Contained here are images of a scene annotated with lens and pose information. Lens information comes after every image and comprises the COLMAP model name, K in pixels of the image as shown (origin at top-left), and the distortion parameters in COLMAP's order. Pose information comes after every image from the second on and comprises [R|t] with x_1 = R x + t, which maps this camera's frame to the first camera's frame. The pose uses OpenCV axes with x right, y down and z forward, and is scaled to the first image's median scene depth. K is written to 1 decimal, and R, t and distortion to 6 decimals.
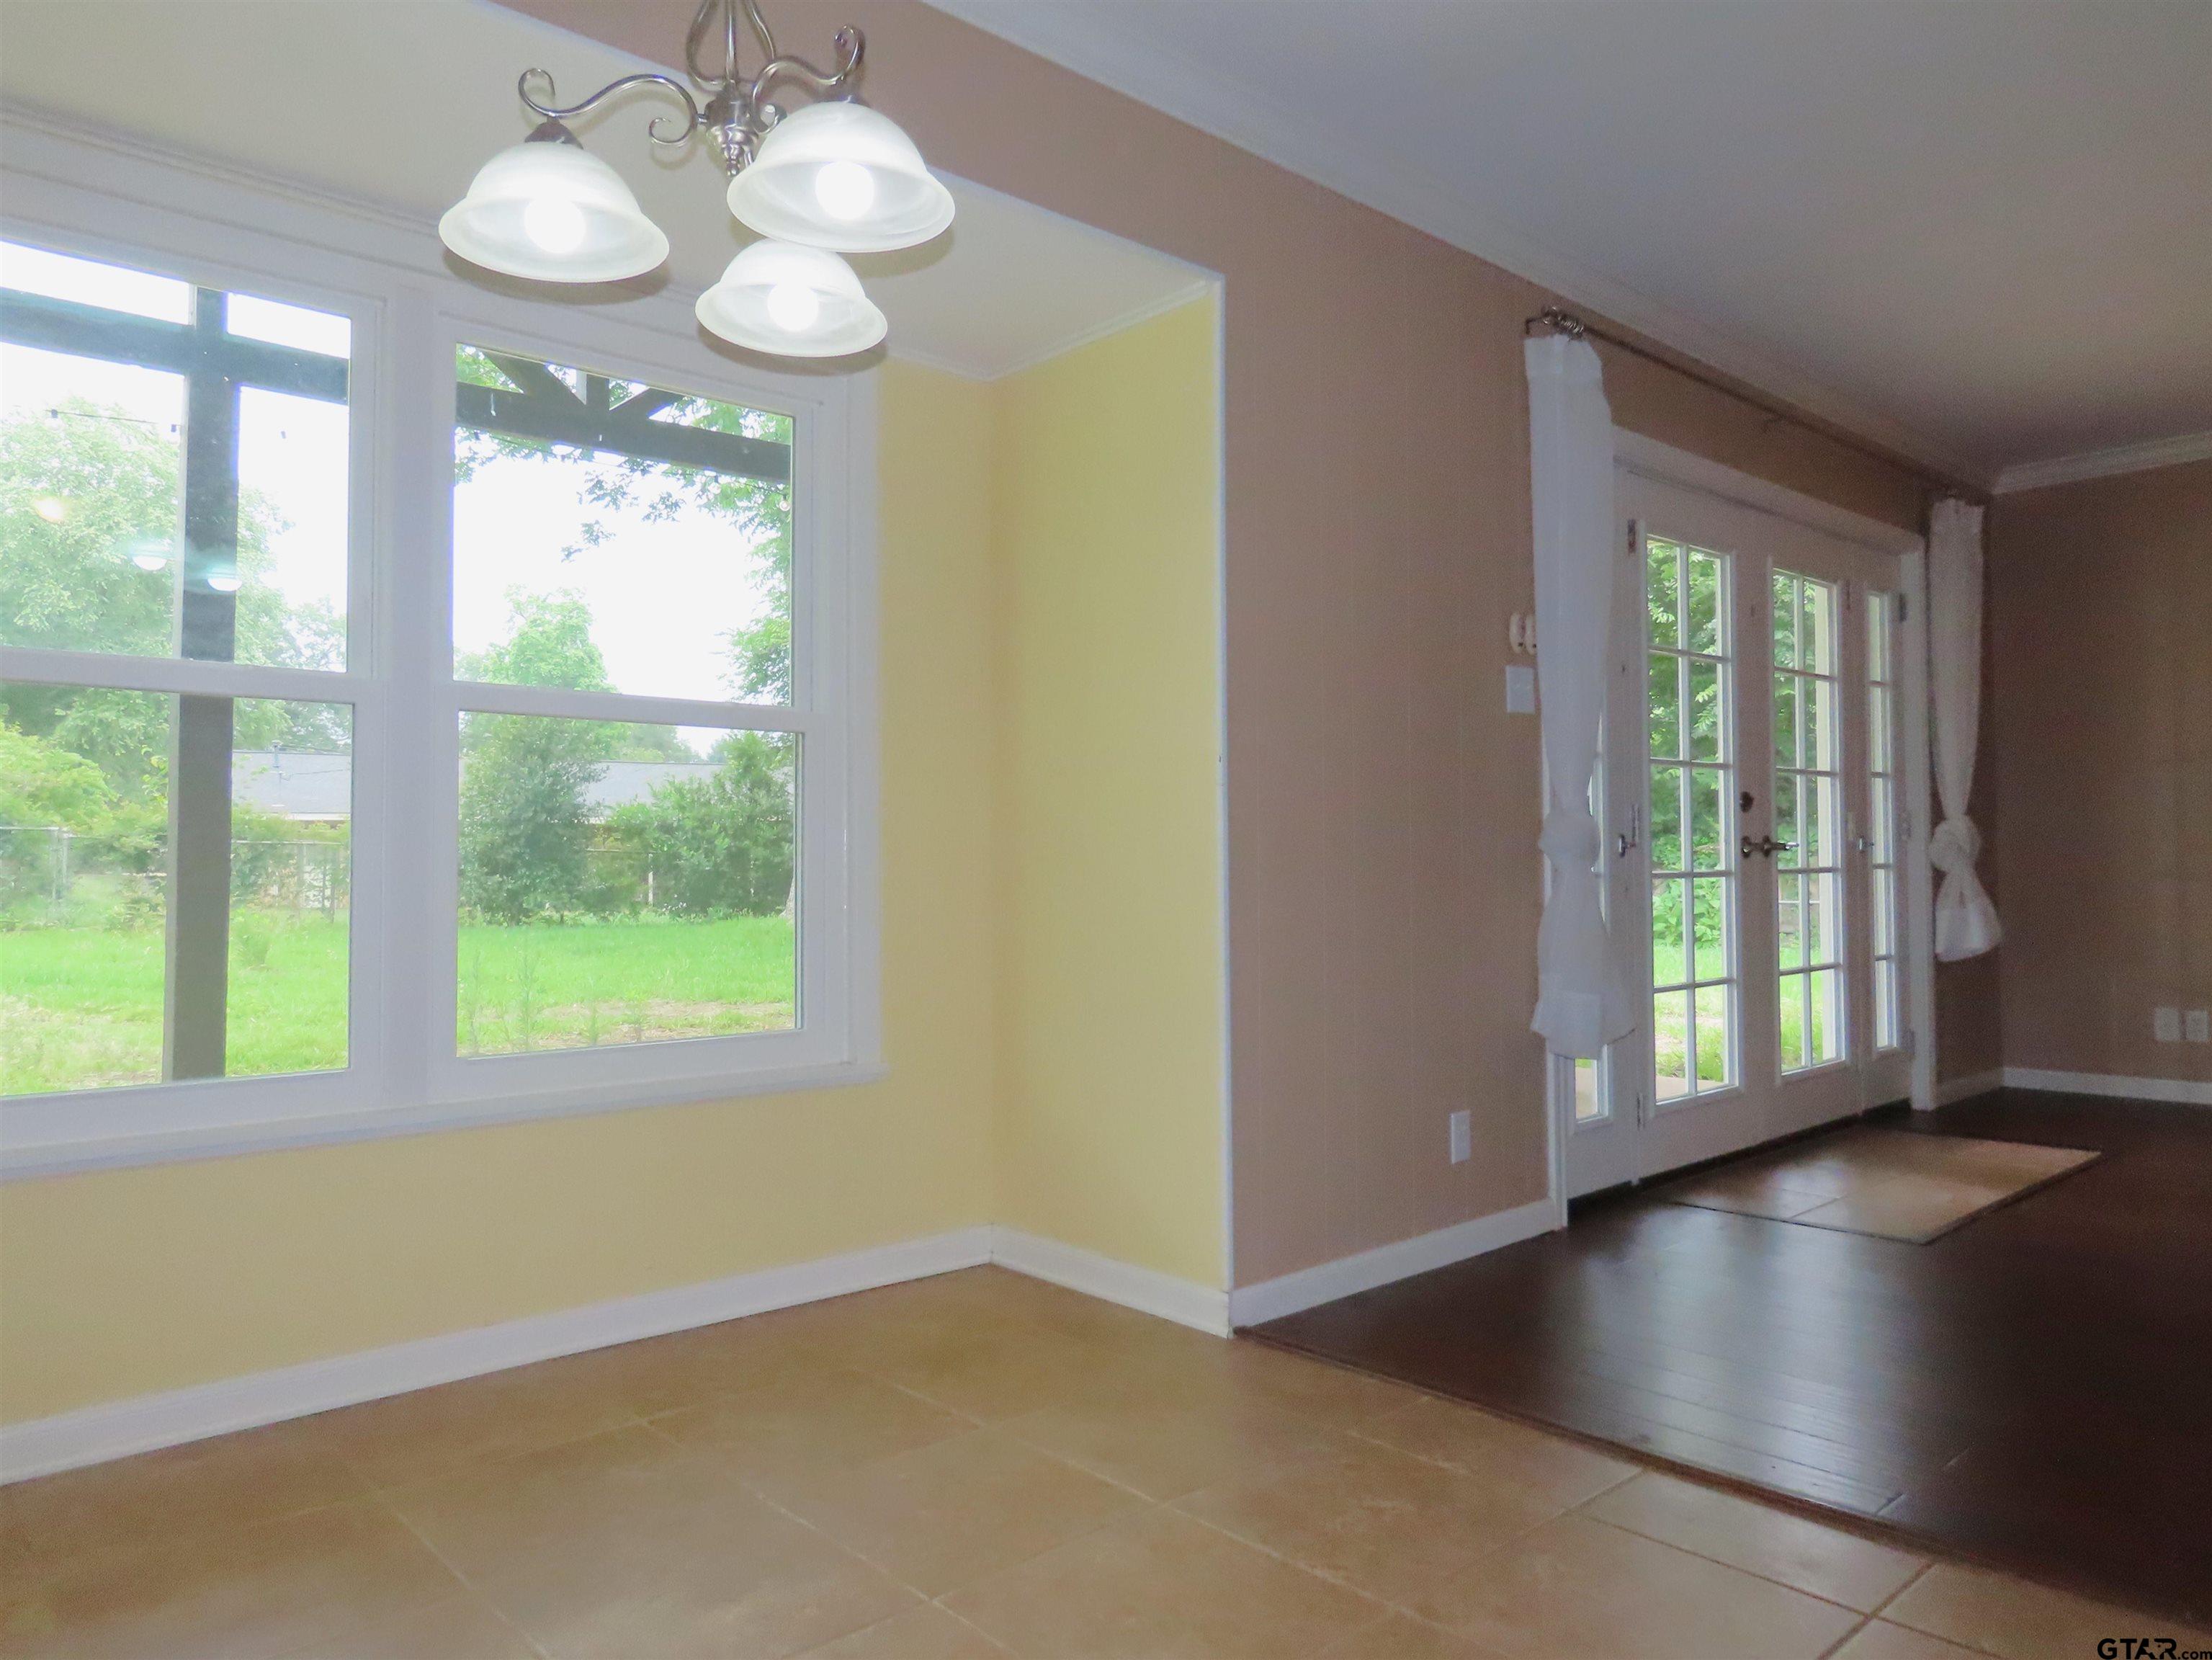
lens RADIAL K [[1458.5, 0, 1110.1], [0, 1458.5, 835.2], [0, 0, 1]] dist [0.008536, 0.004227]
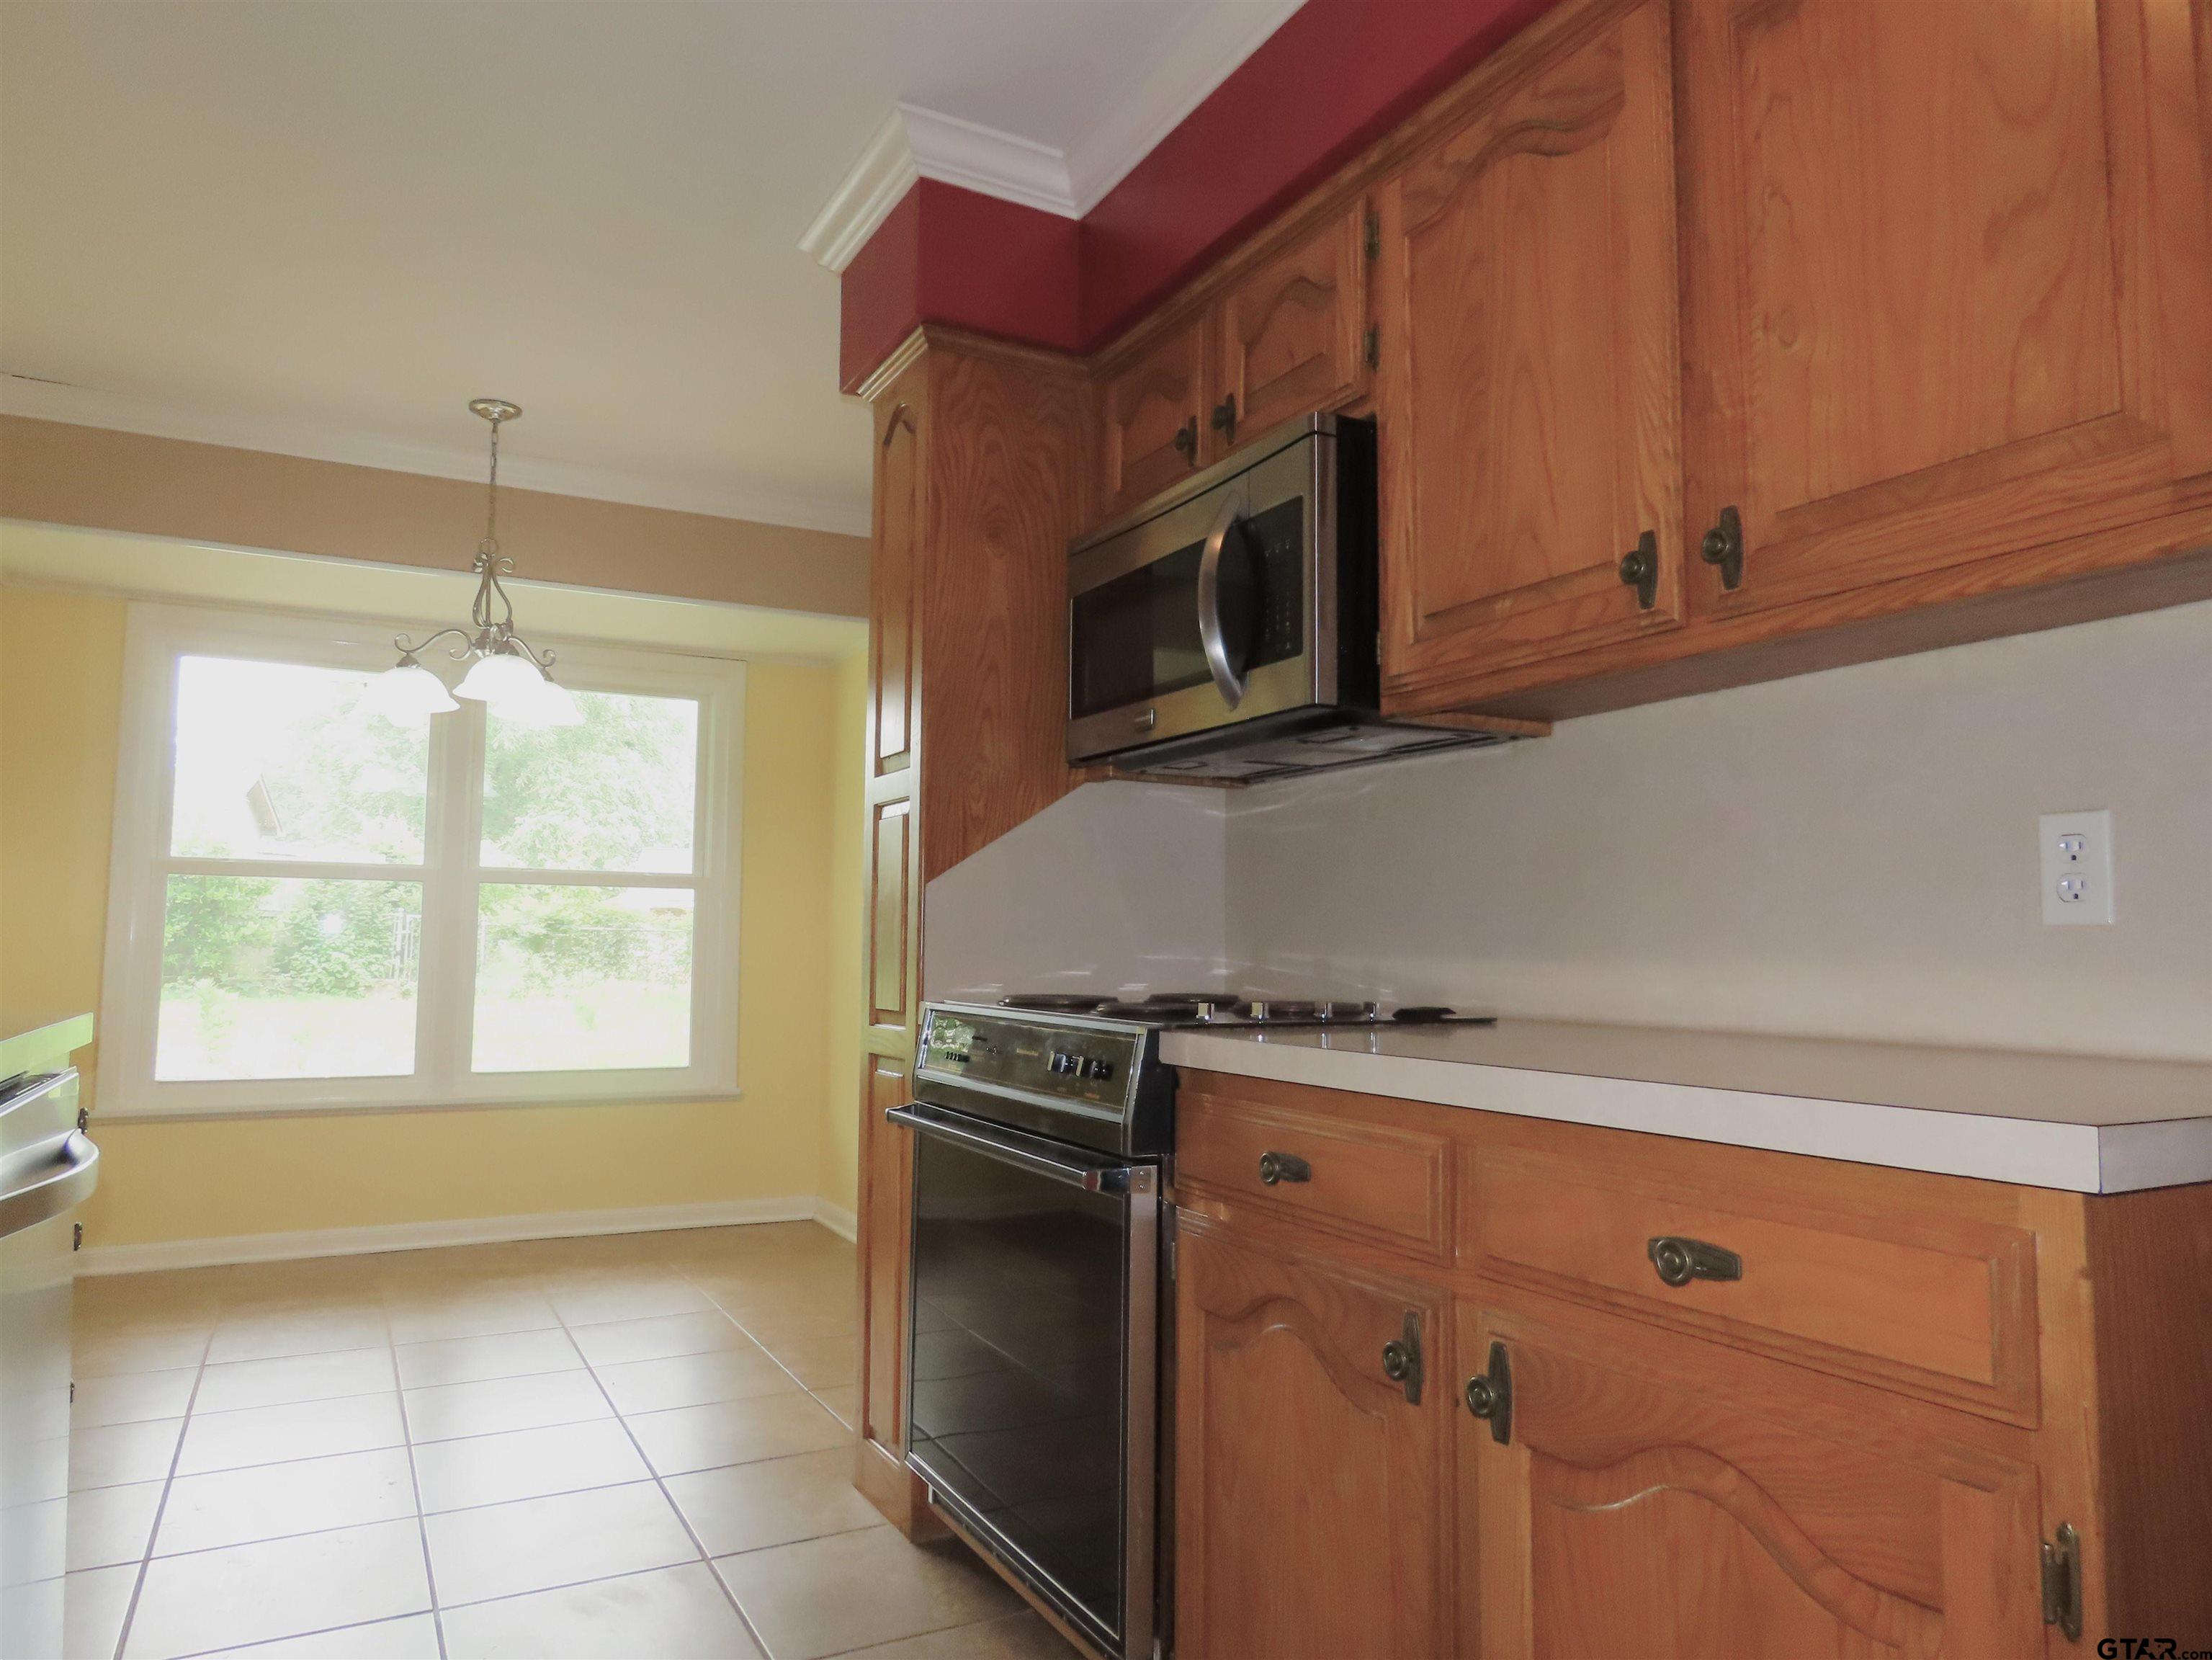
lens RADIAL K [[1458.5, 0, 1108.6], [0, 1458.5, 832.5], [0, 0, 1]] dist [0.008536, 0.004227]
pose [[0.966721, -0.010983, -0.255597, 0.719315], [-0.003835, 0.998344, -0.057405, -0.040751], [0.255804, 0.056475, 0.965078, -0.530396]]
